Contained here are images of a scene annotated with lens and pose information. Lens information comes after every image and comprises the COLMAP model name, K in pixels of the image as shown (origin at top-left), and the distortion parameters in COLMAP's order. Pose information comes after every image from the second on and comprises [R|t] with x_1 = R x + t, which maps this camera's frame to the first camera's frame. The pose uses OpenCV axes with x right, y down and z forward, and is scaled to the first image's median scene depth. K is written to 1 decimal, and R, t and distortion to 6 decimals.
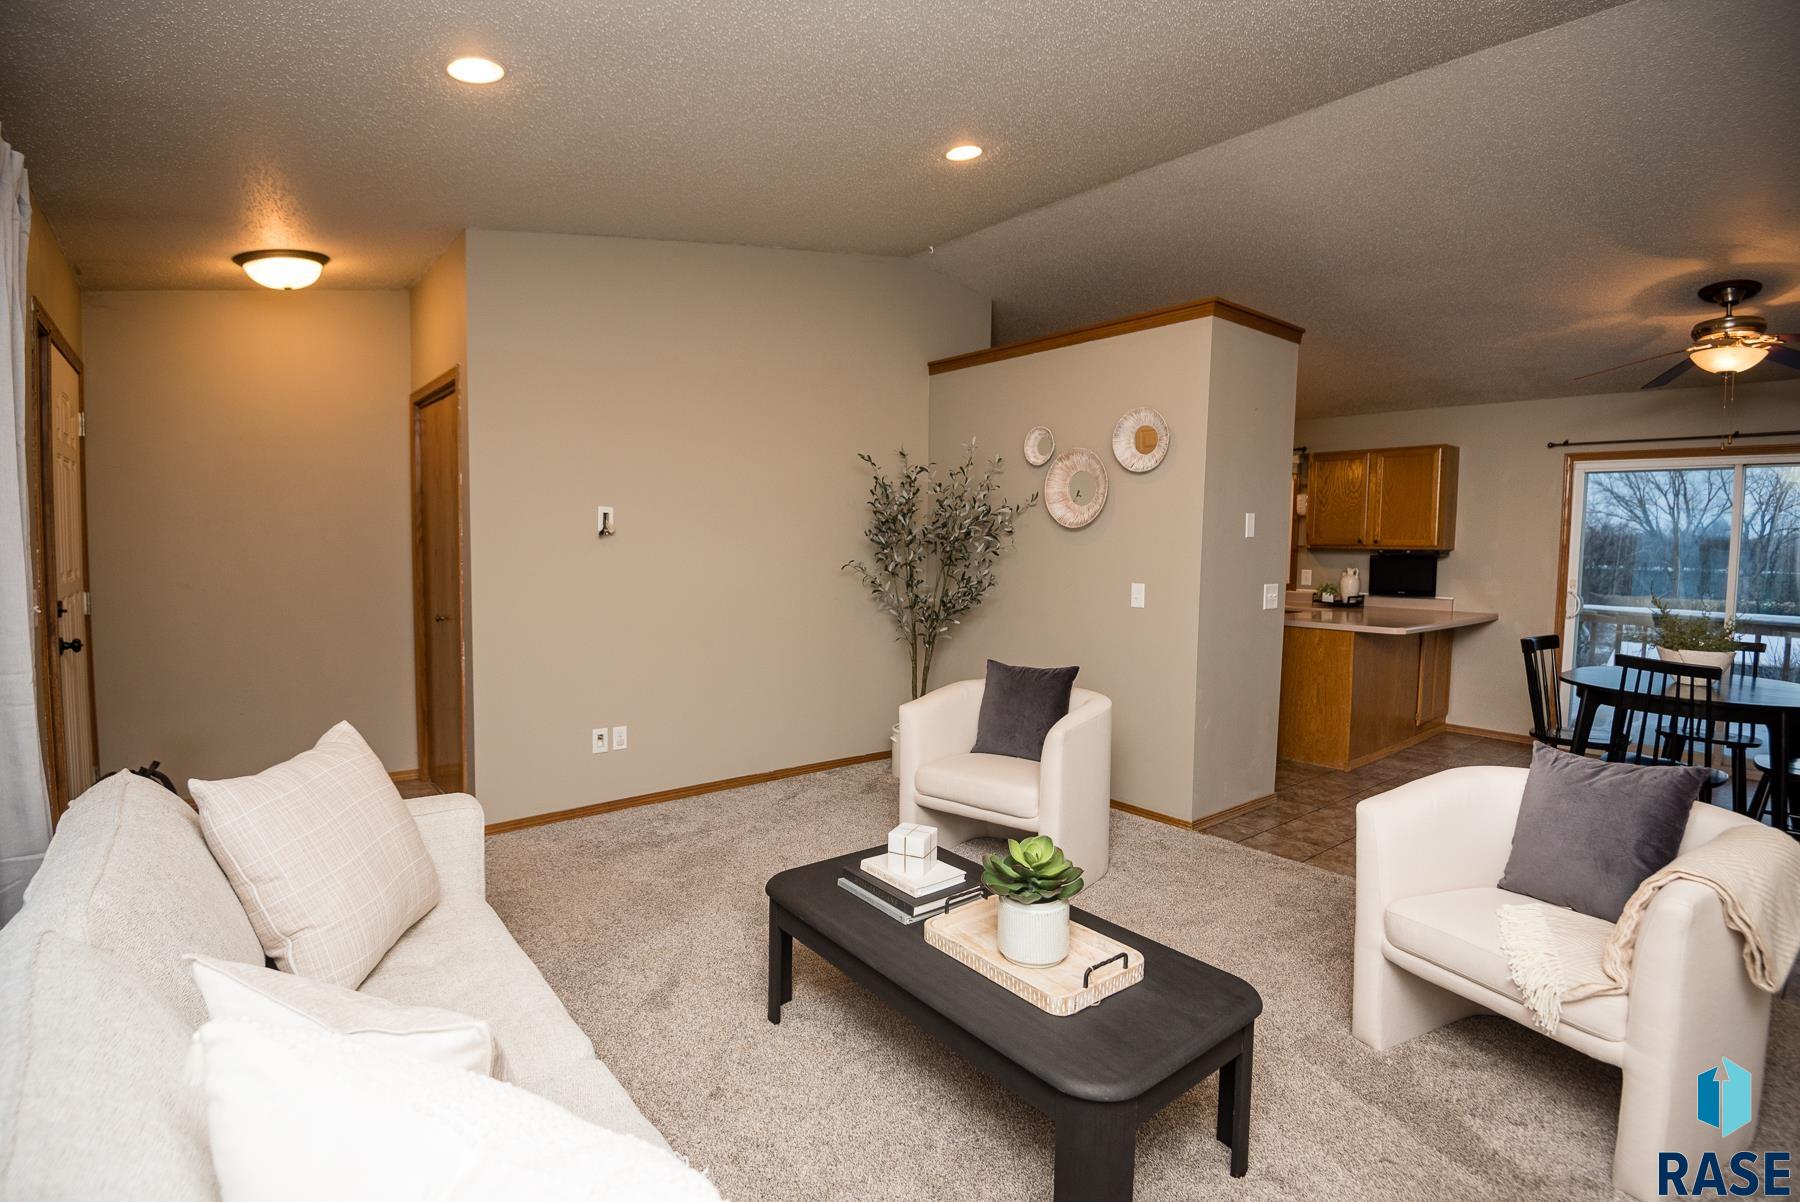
lens RADIAL K [[860.6, 0, 854.3], [0, 860.6, 578.2], [0, 0, 1]] dist [-0.052684, -0.000375]
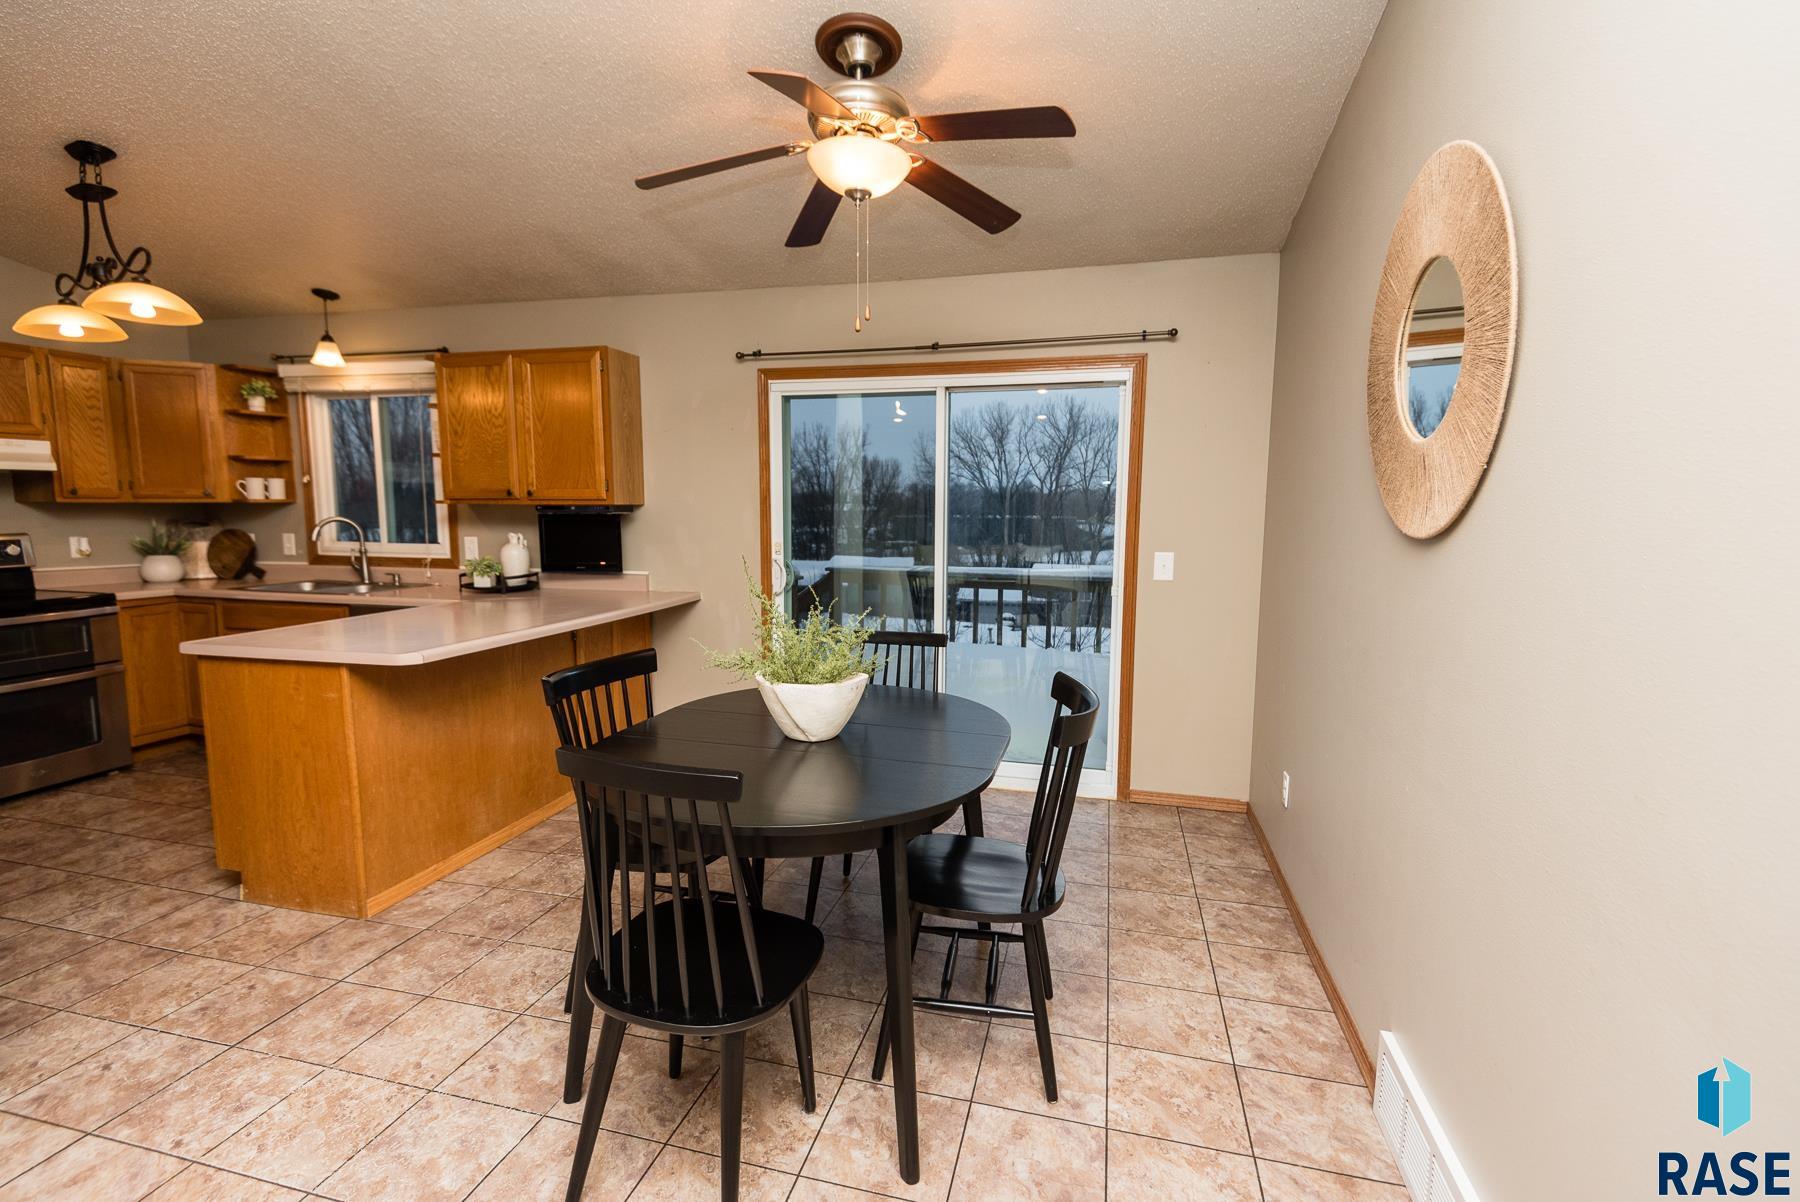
lens RADIAL K [[821.9, 0, 907.9], [0, 821.9, 599.9], [0, 0, 1]] dist [0.036931, -0.000261]
pose [[0.782525, -0.085149, 0.616769, 0.448892], [0.038268, 0.995309, 0.088856, -0.007454], [-0.621442, -0.045930, 0.782113, 0.306638]]
